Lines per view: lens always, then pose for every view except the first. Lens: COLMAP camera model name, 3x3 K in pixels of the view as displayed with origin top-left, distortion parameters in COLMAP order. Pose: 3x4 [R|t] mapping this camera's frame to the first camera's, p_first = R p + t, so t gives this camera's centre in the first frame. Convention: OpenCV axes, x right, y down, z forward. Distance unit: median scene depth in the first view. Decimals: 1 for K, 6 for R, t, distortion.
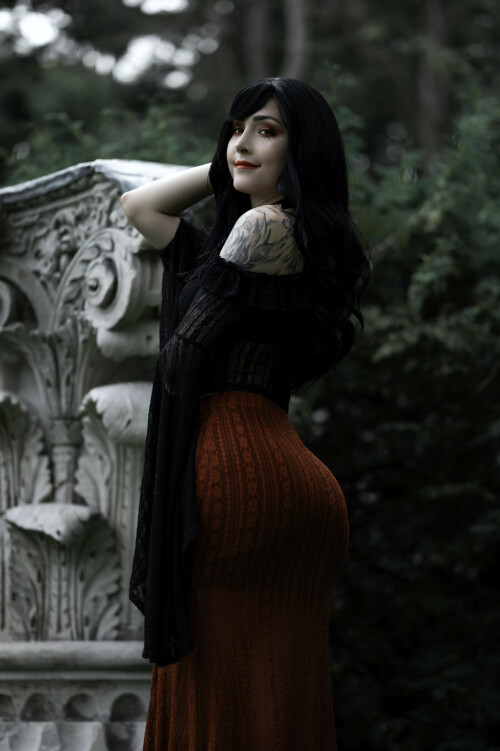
lens RADIAL K [[1754.9, 0, 250.0], [0, 1754.9, 375.5], [0, 0, 1]] dist [-0.055458, 0.273507]
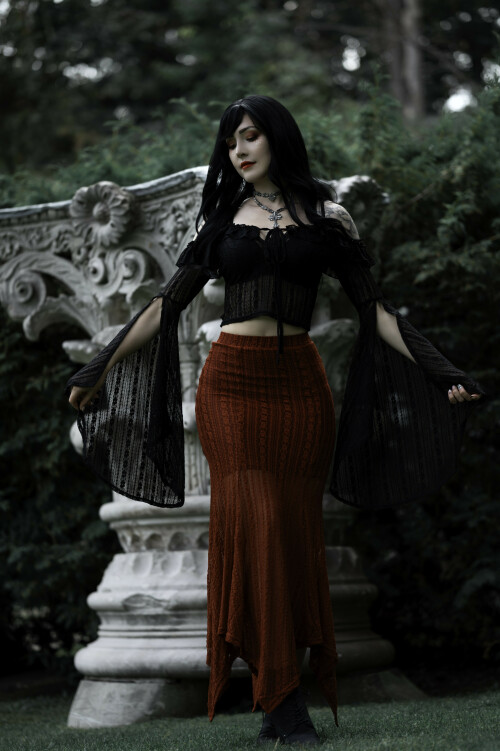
lens RADIAL K [[1754.9, 0, 250.0], [0, 1754.9, 375.5], [0, 0, 1]] dist [-0.055458, 0.273507]
pose [[0.994025, -0.044231, -0.099790, 0.089697], [0.052529, 0.995237, 0.082118, -0.065620], [0.095683, -0.086869, 0.991614, -0.433758]]
